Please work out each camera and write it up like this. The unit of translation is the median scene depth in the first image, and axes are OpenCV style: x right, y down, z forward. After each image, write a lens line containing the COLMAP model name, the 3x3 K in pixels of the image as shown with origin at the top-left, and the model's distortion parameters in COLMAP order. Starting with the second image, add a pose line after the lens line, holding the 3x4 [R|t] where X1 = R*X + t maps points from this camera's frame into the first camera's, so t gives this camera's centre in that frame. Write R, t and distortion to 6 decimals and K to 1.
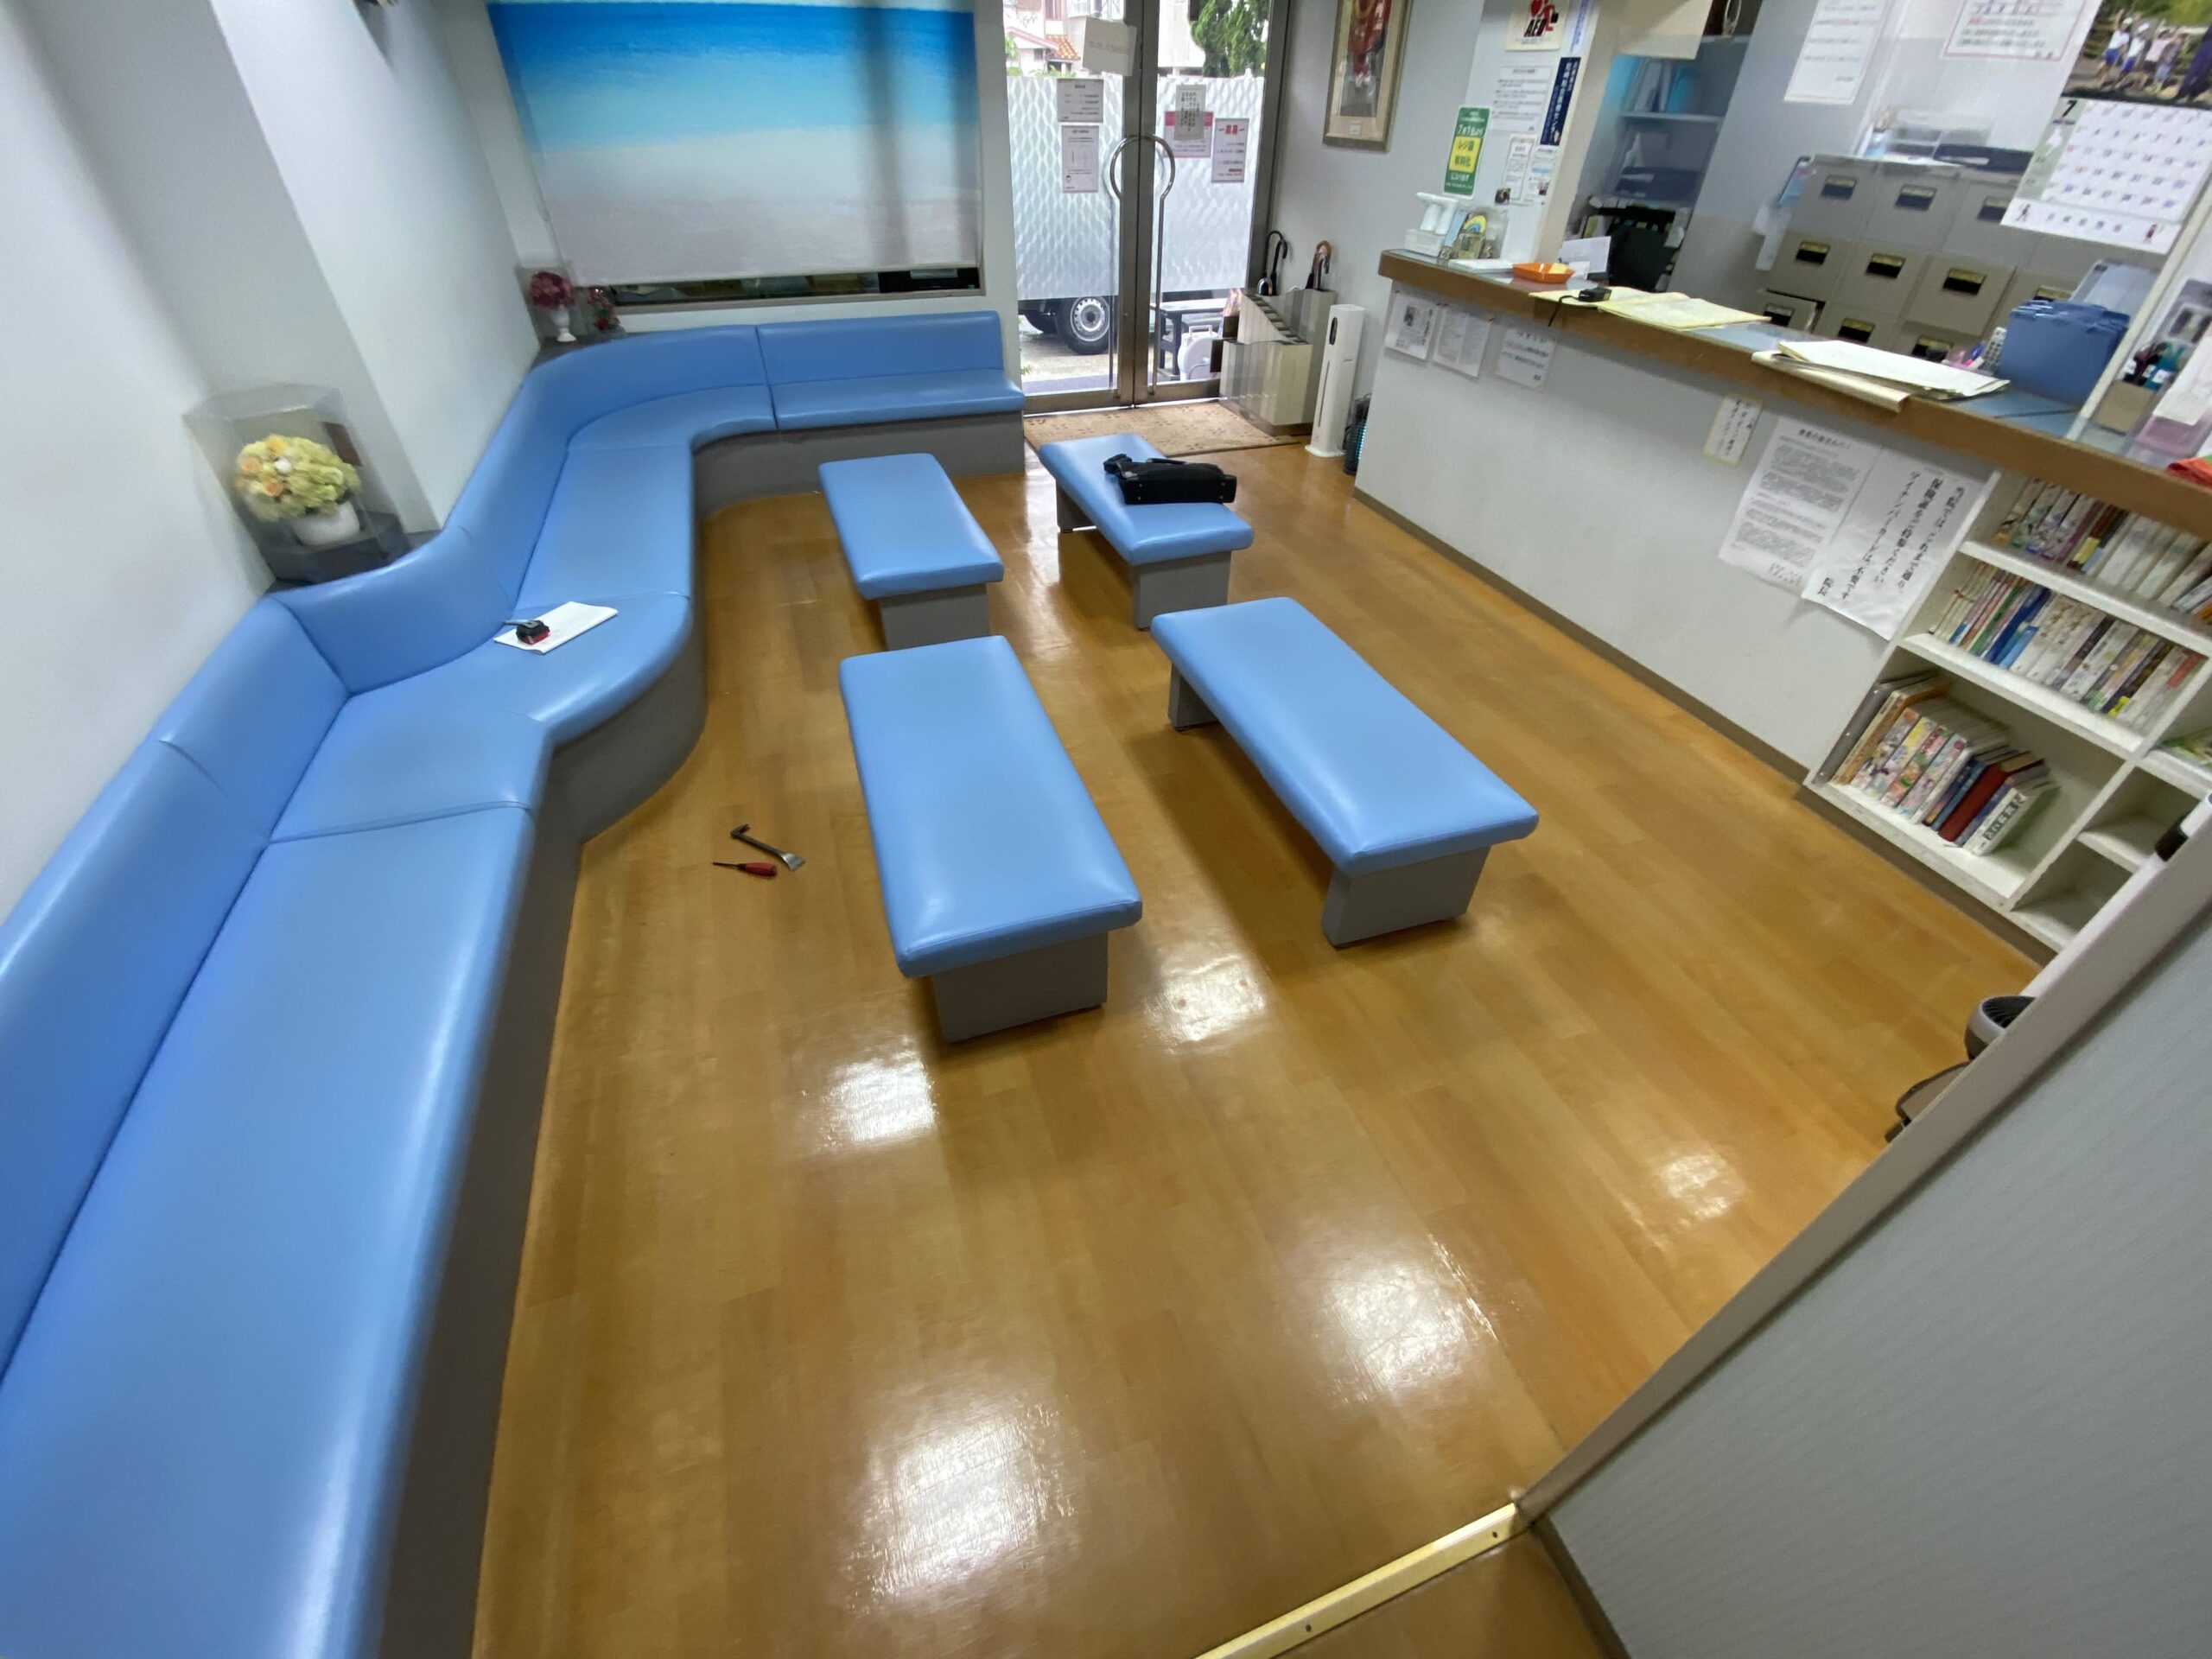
lens RADIAL K [[903.5, 0, 1110.5], [0, 903.5, 869.4], [0, 0, 1]] dist [-0.020644, -0.004998]
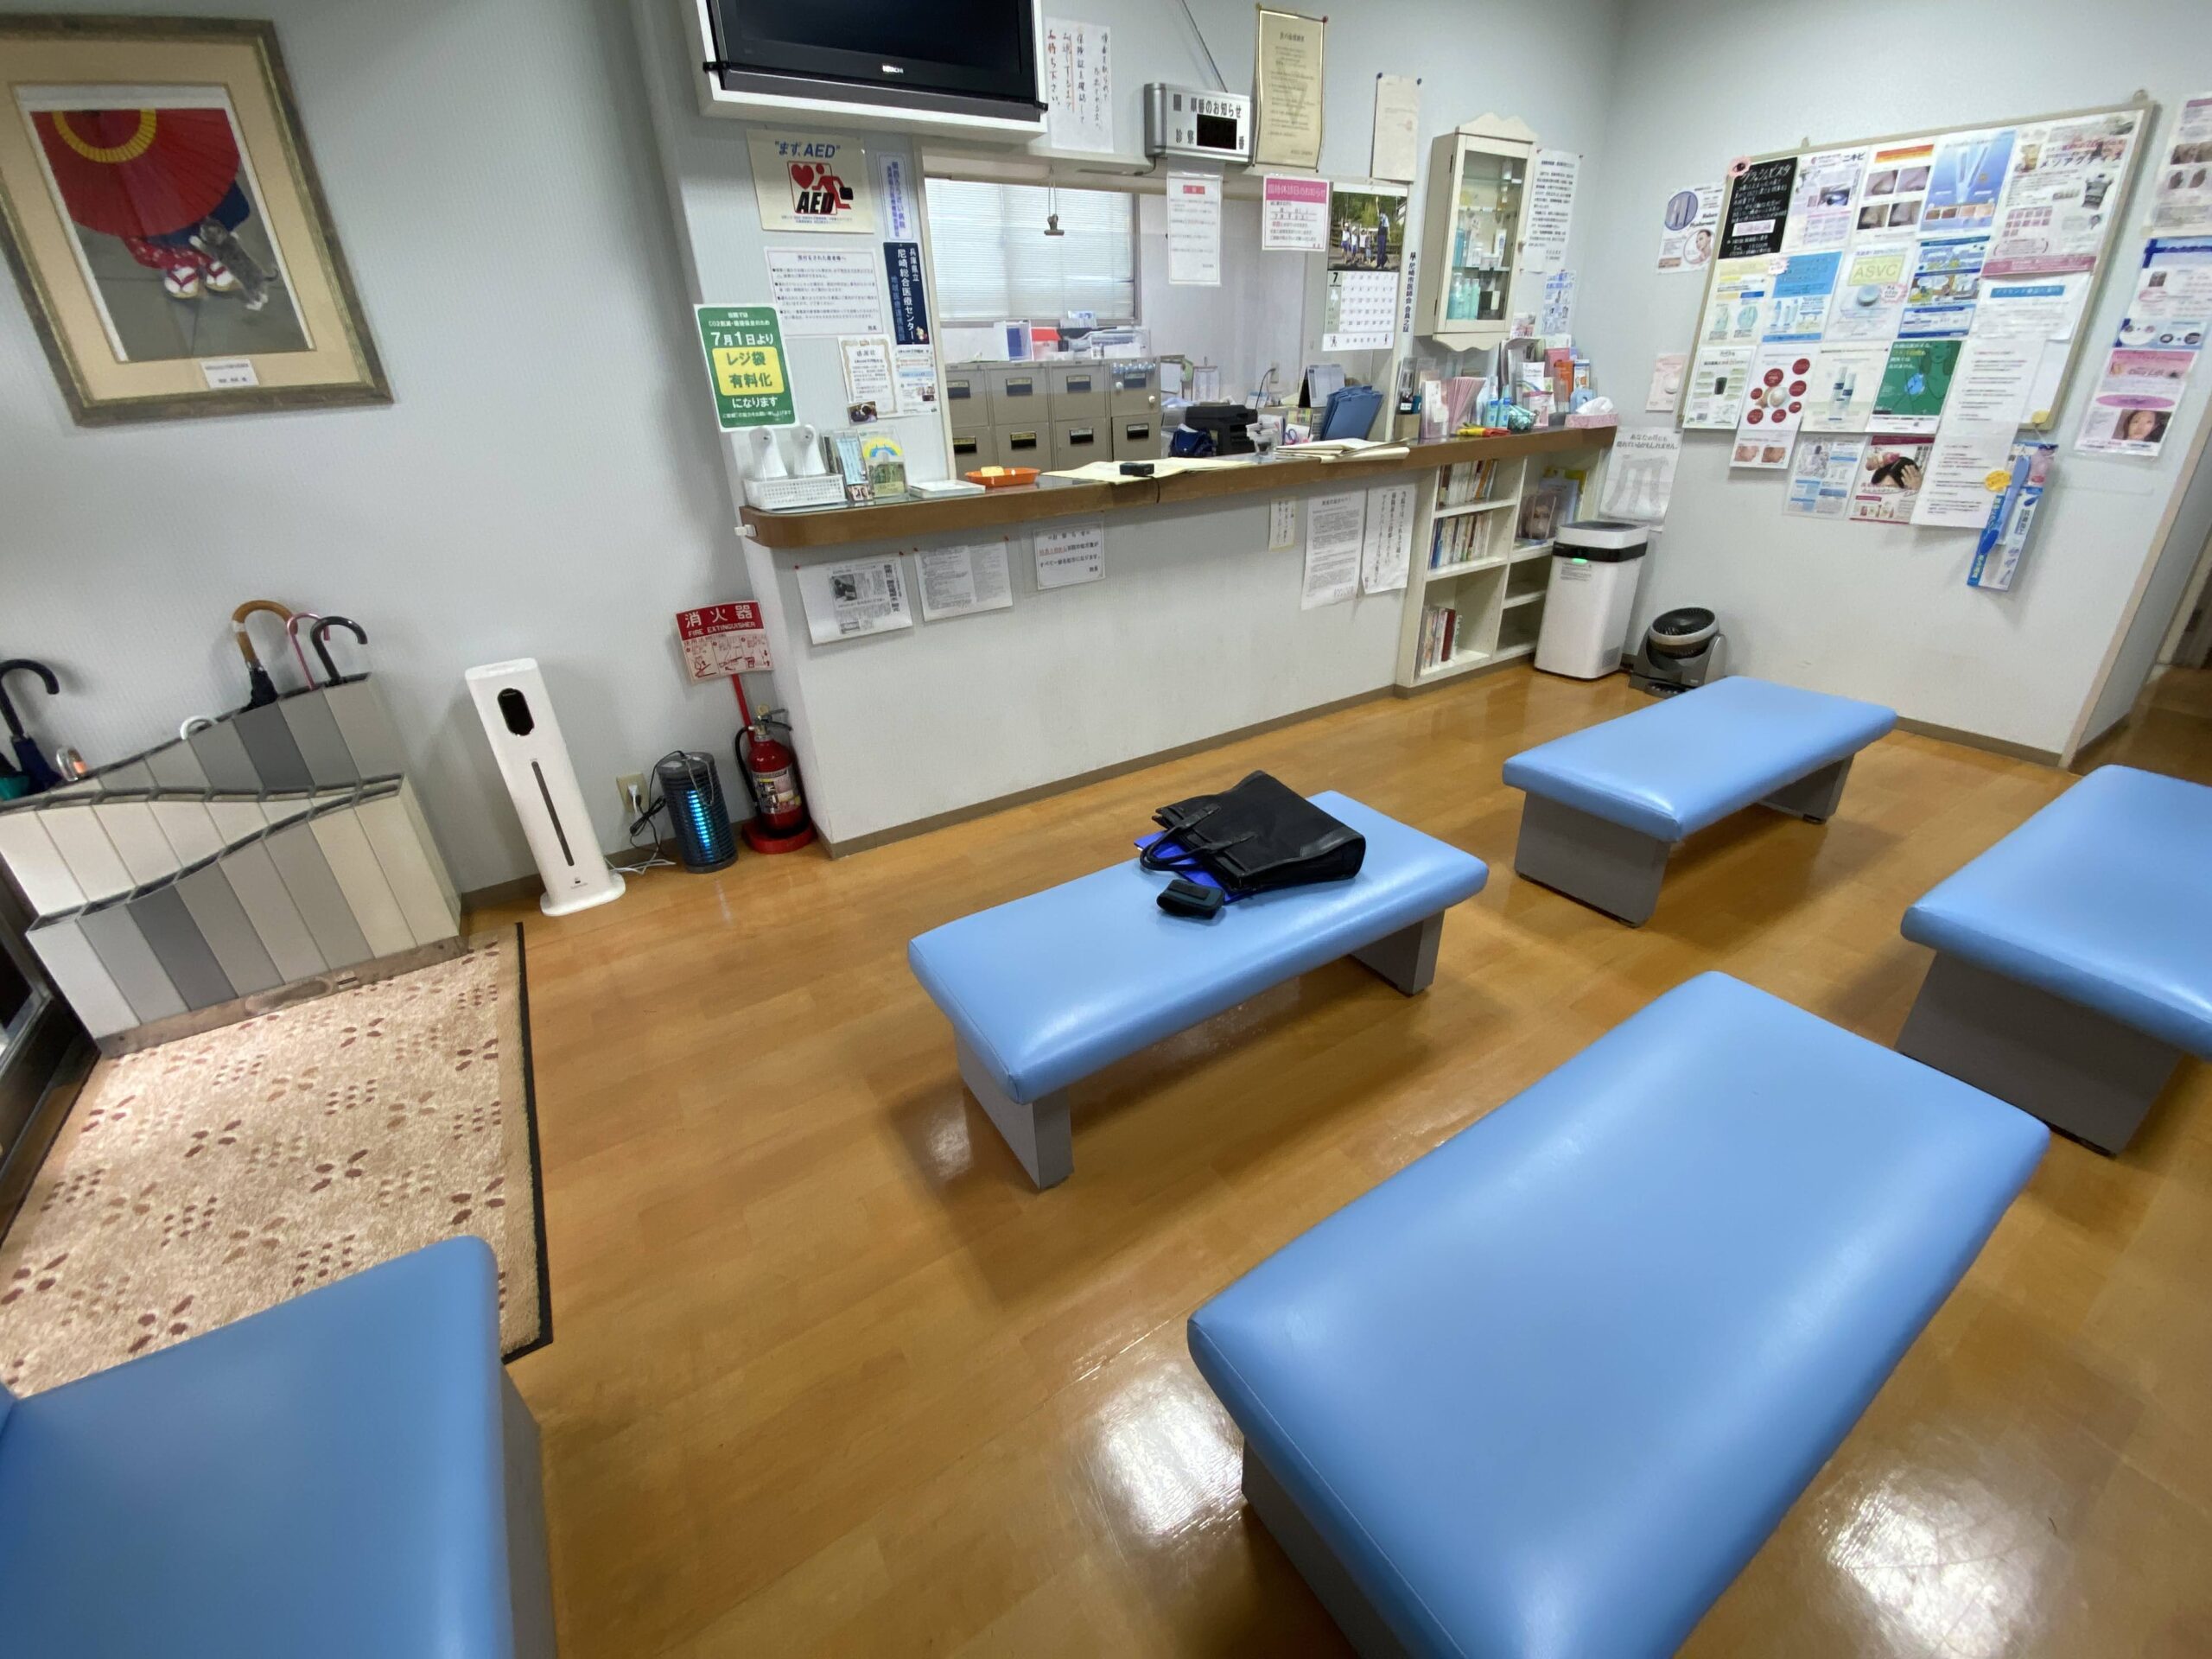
lens RADIAL K [[903.5, 0, 1103.7], [0, 903.5, 832.5], [0, 0, 1]] dist [-0.020644, -0.004998]
pose [[-0.218984, -0.467768, 0.856294, -0.451854], [0.663802, 0.571786, 0.482107, -0.888889], [-0.715131, 0.673983, 0.185294, 1.078235]]
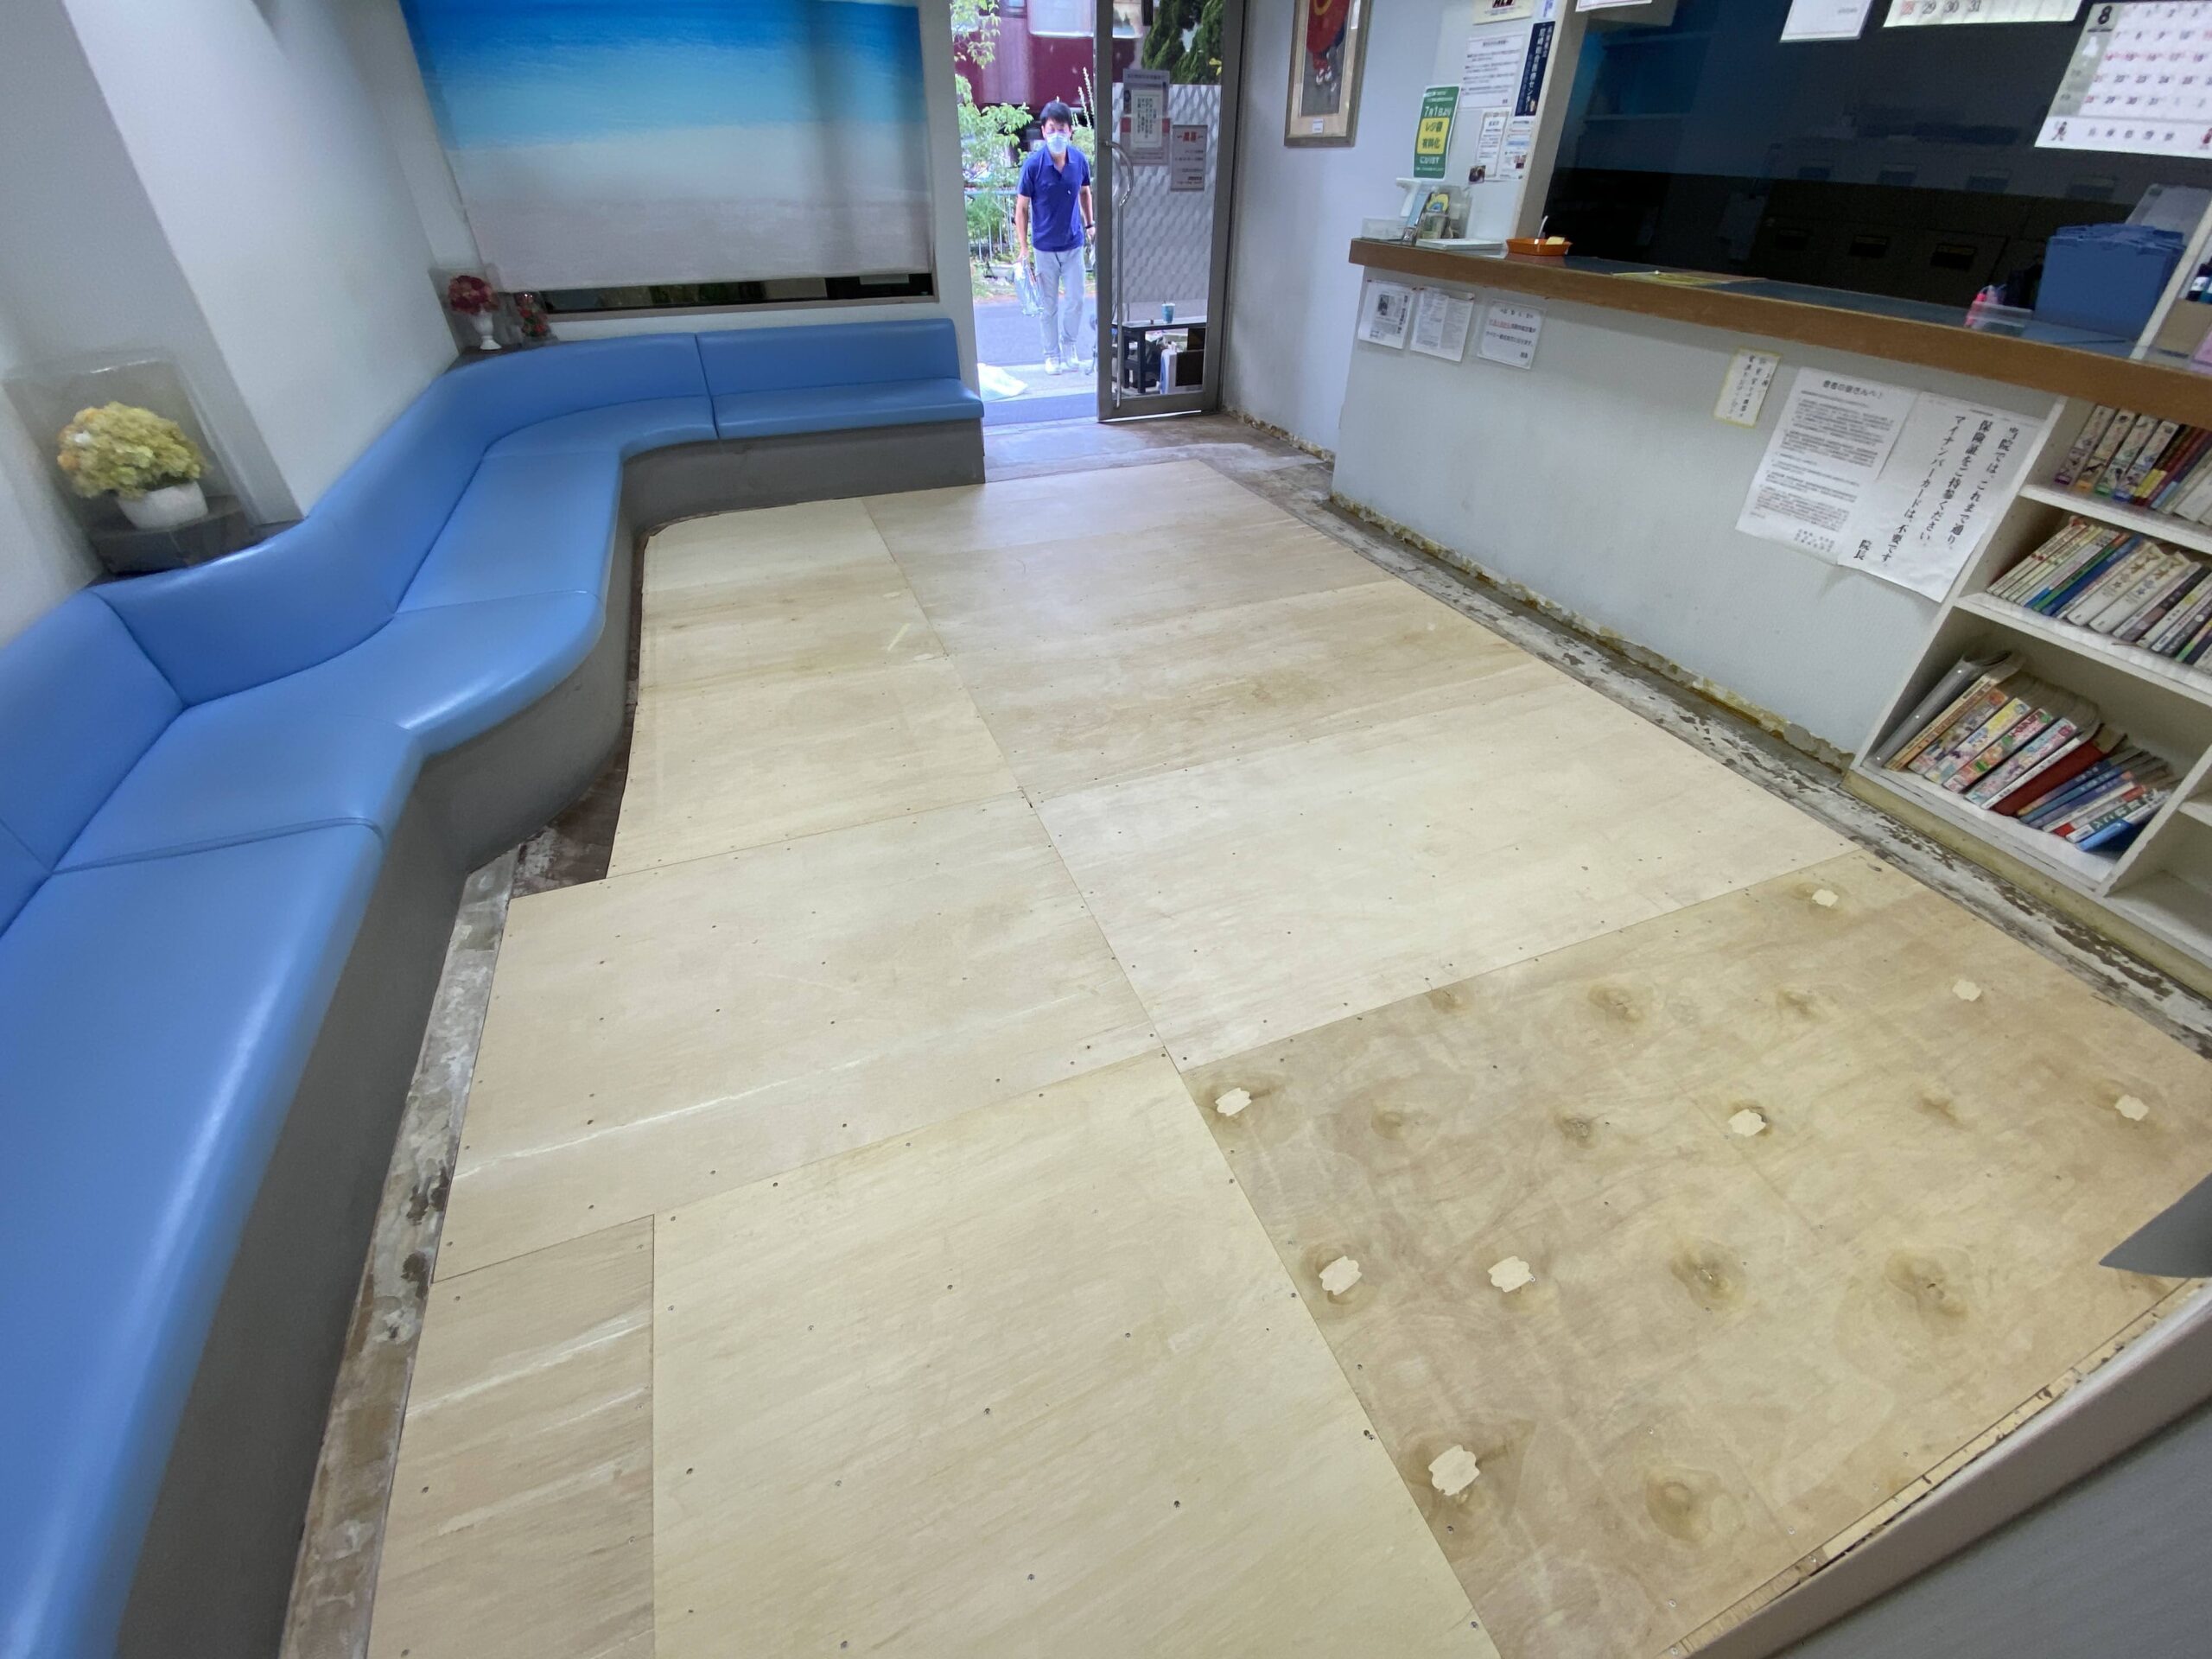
lens RADIAL K [[903.5, 0, 1114.2], [0, 903.5, 865.2], [0, 0, 1]] dist [-0.020644, -0.004998]
pose [[0.999235, -0.029245, 0.025974, 0.007121], [0.030552, 0.998210, -0.051414, 0.021614], [-0.024424, 0.052168, 0.998340, 0.109312]]
